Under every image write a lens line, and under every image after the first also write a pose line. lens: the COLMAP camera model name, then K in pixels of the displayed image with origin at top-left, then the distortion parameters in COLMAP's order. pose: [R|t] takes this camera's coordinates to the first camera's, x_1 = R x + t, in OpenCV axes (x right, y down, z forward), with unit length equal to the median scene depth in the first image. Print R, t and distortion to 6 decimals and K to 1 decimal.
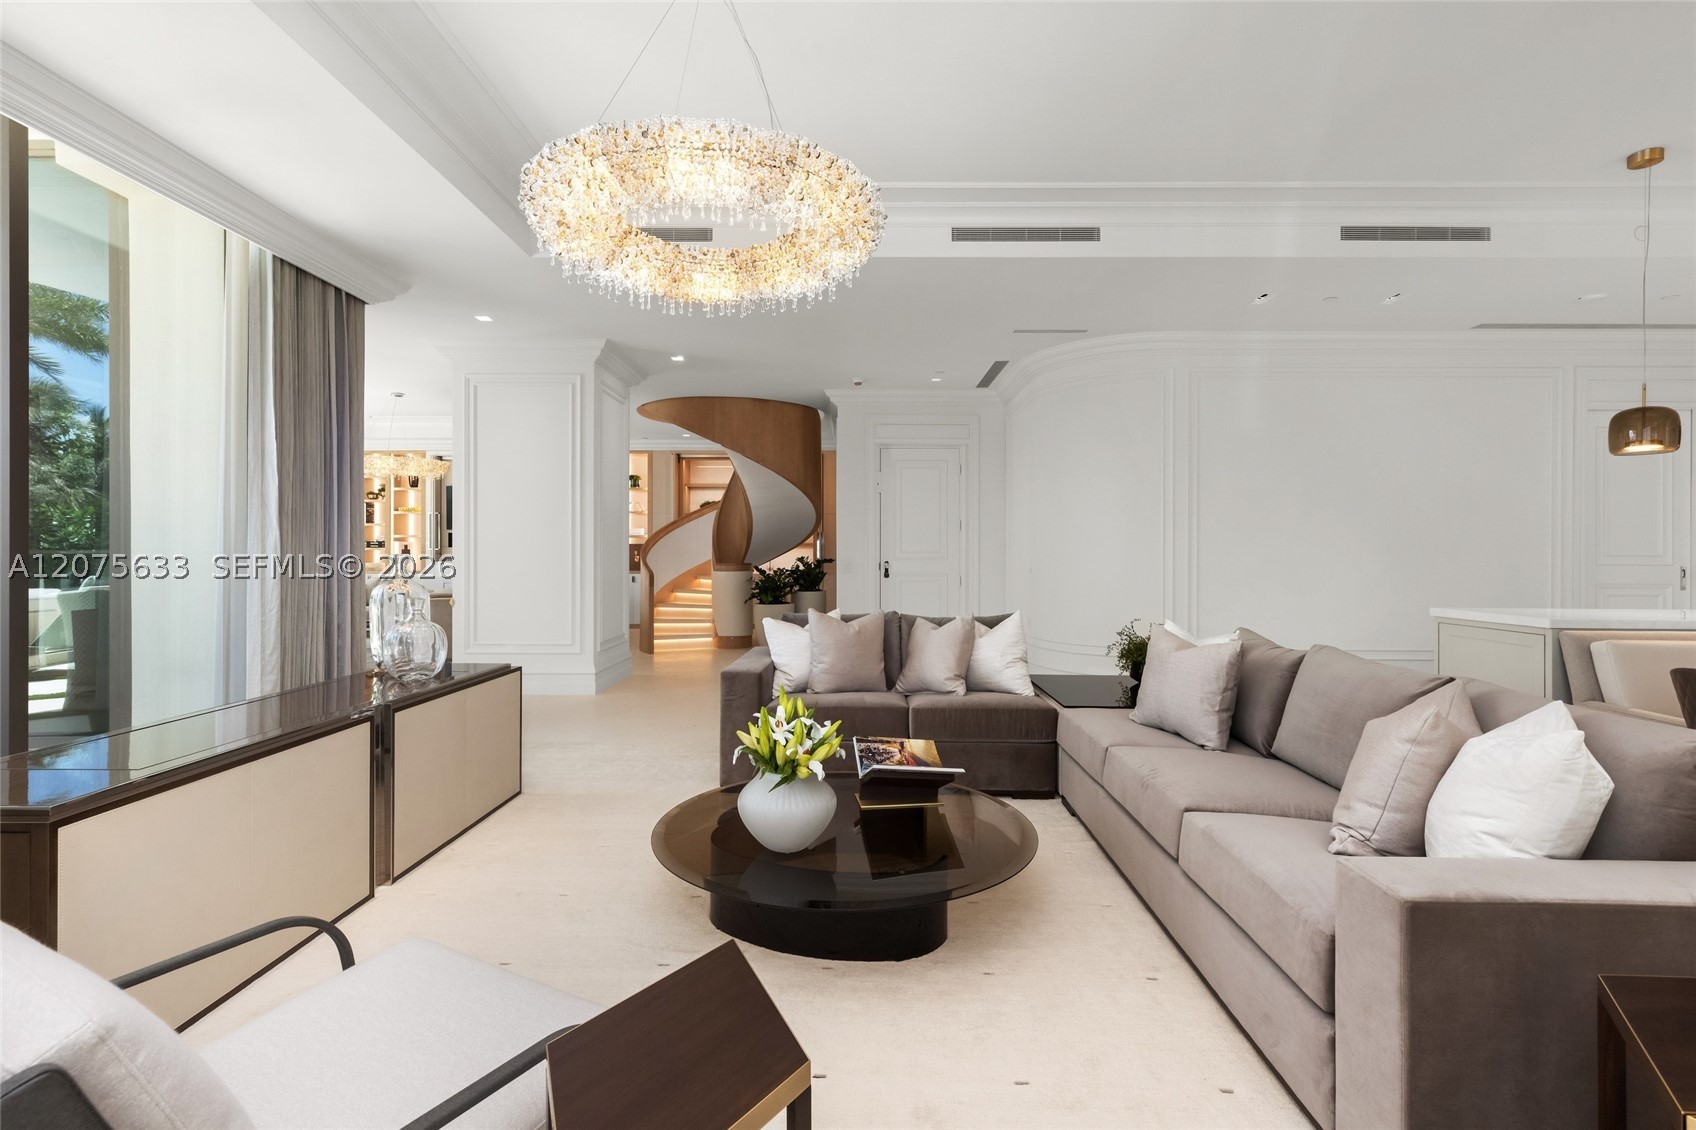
lens RADIAL K [[772.9, 0, 849.8], [0, 772.9, 558.8], [0, 0, 1]] dist [0.004255, 0.000282]
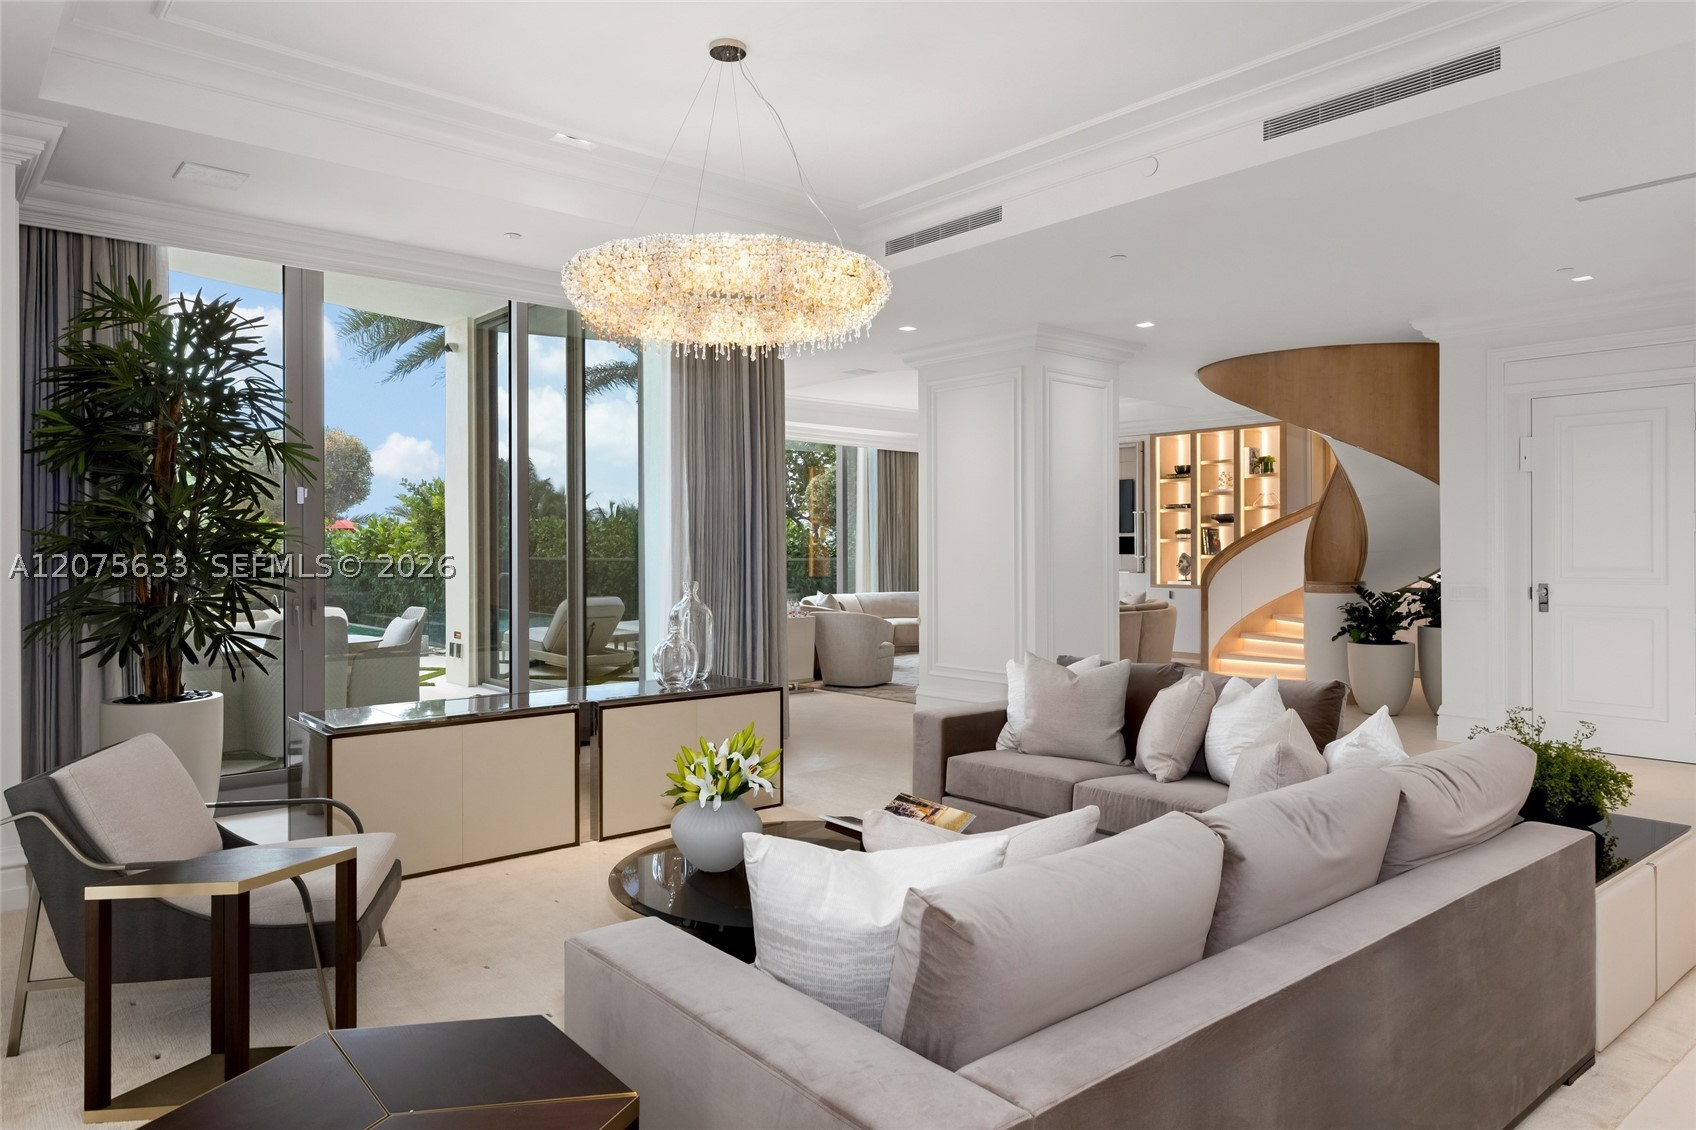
lens RADIAL K [[1077.3, 0, 848.0], [0, 1077.3, 565.0], [0, 0, 1]] dist [-0.003077, 0.000005]
pose [[0.665763, 0.004469, -0.746150, 0.351743], [-0.001260, 0.999987, 0.004865, -0.017365], [0.746162, -0.002299, 0.665760, 0.039224]]
